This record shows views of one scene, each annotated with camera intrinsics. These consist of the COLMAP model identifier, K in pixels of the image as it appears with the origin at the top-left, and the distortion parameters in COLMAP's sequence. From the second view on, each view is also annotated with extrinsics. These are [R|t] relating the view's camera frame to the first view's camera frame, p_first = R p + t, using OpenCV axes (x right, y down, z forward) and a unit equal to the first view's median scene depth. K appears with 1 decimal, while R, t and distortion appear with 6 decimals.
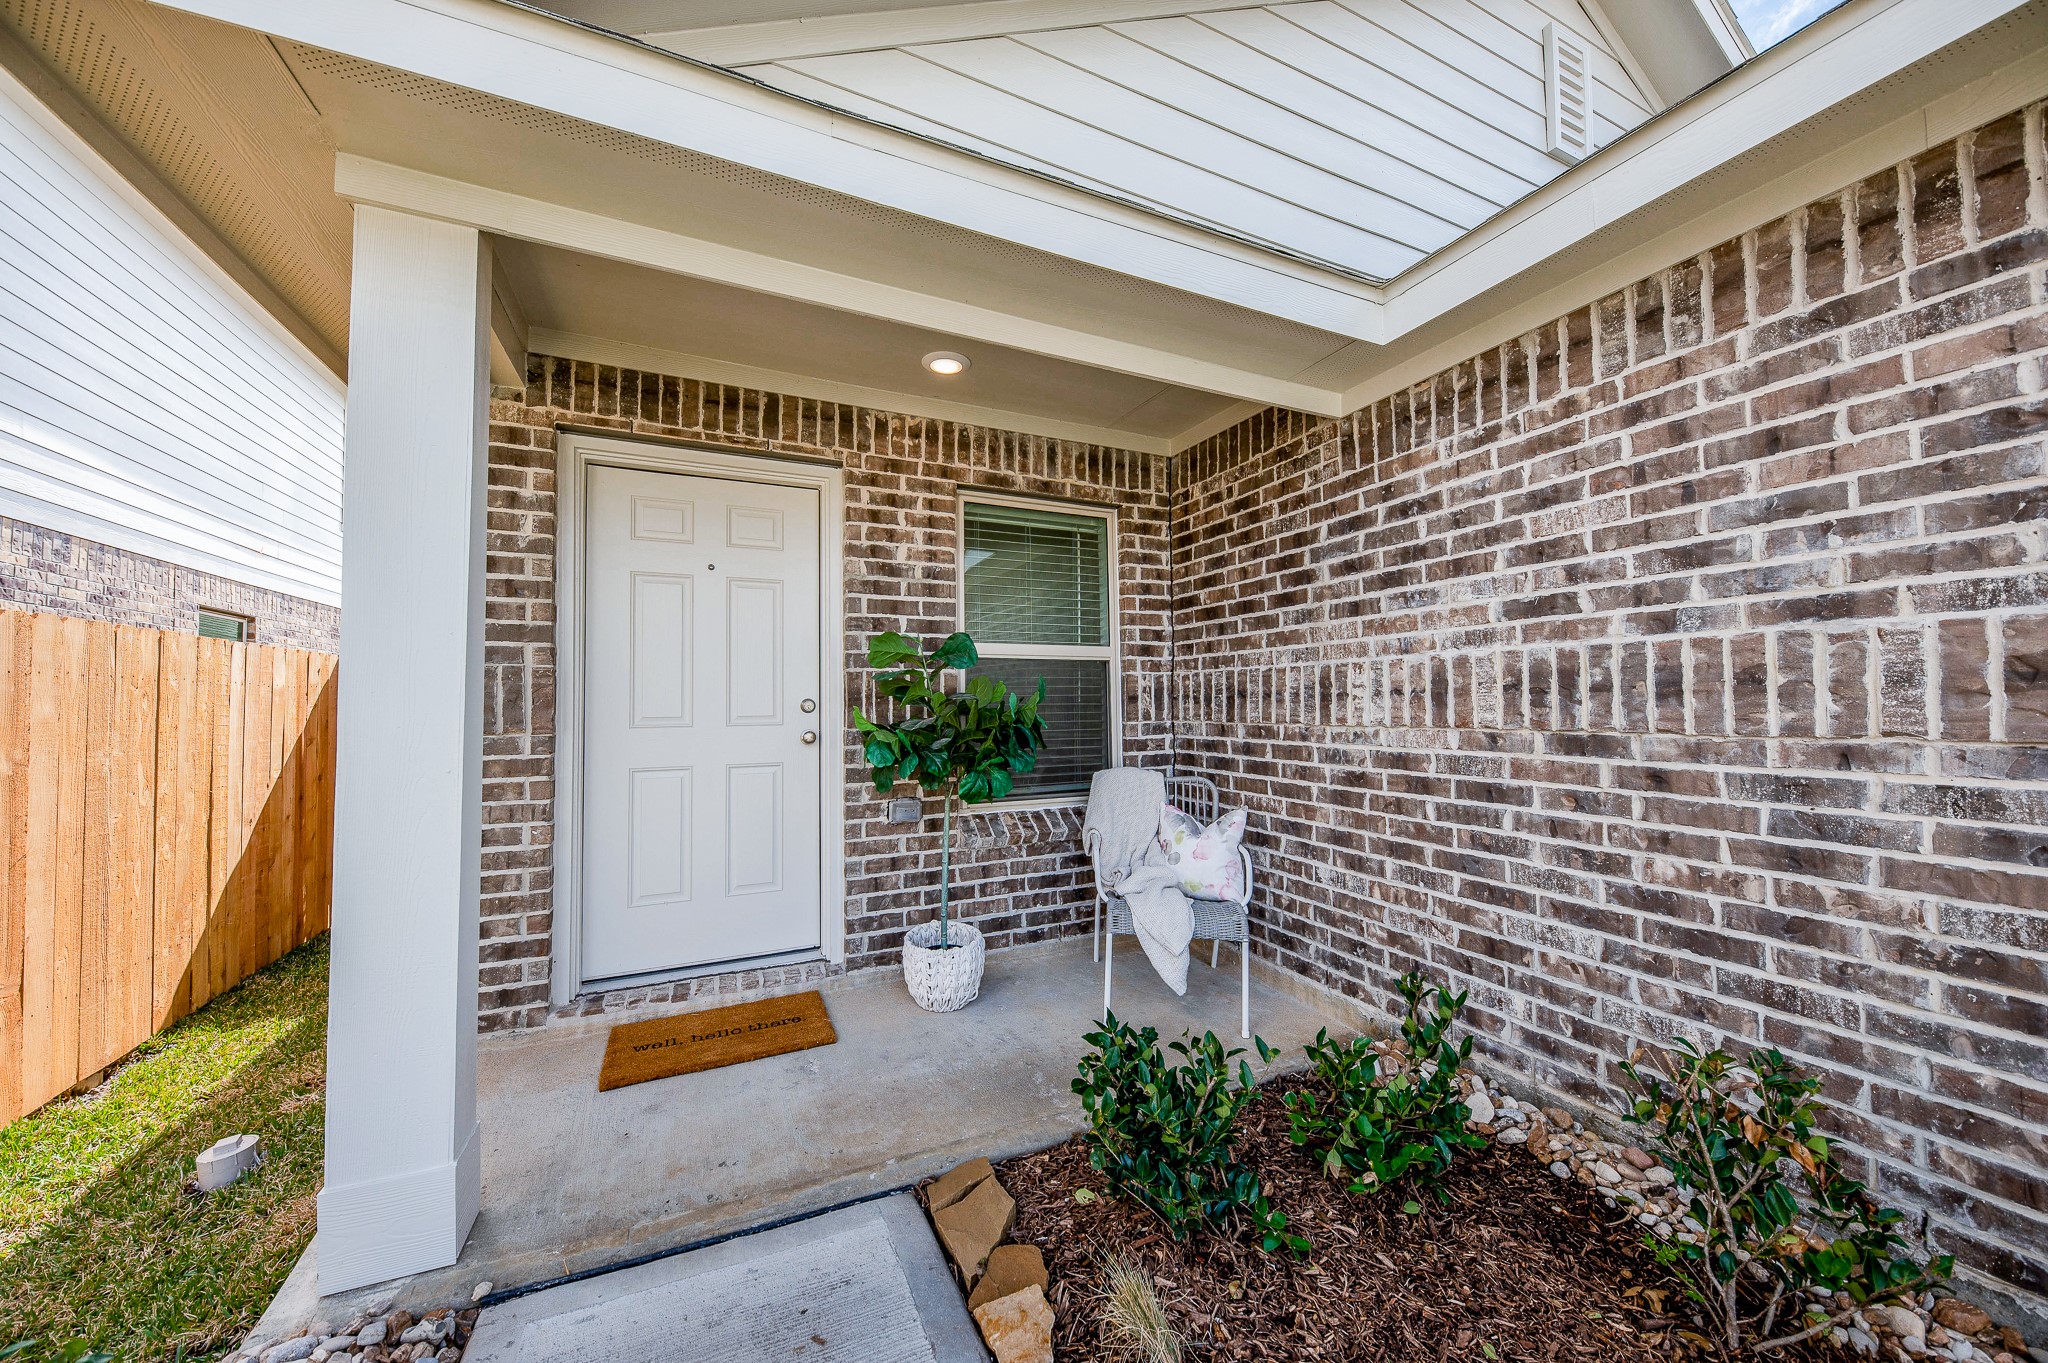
lens RADIAL K [[709.3, 0, 1020.2], [0, 709.3, 687.6], [0, 0, 1]] dist [-0.000316, -0.000230]
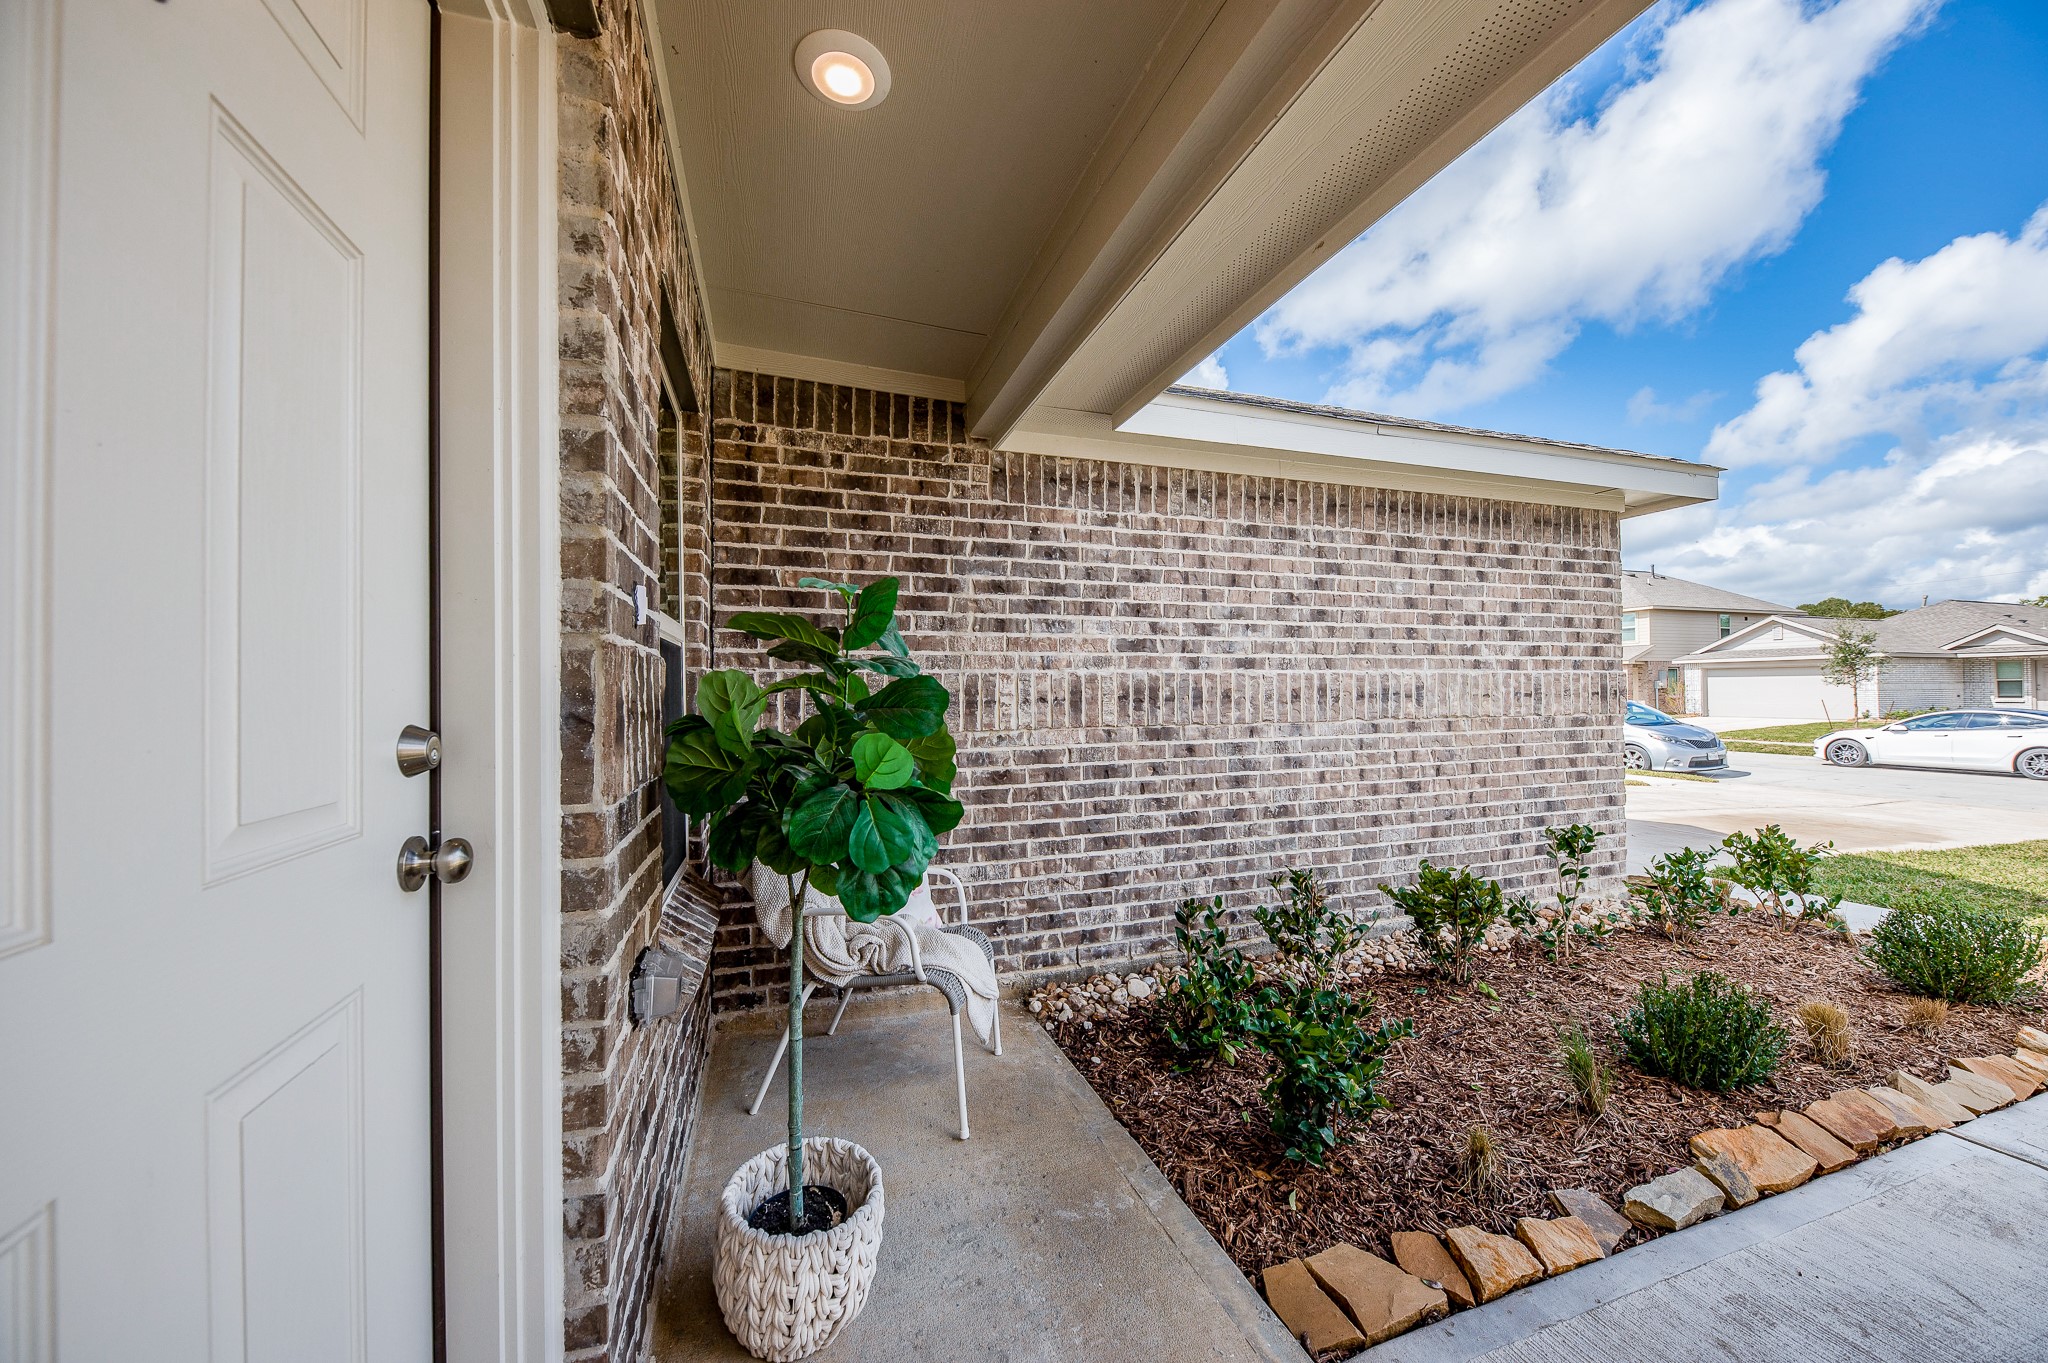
lens RADIAL K [[709.3, 0, 1019.4], [0, 709.3, 687.4], [0, 0, 1]] dist [-0.000316, -0.000230]
pose [[0.098878, 0.013655, 0.995006, -0.732970], [-0.018100, 0.999765, -0.011921, -0.000541], [-0.994935, -0.016831, 0.099102, 0.984870]]
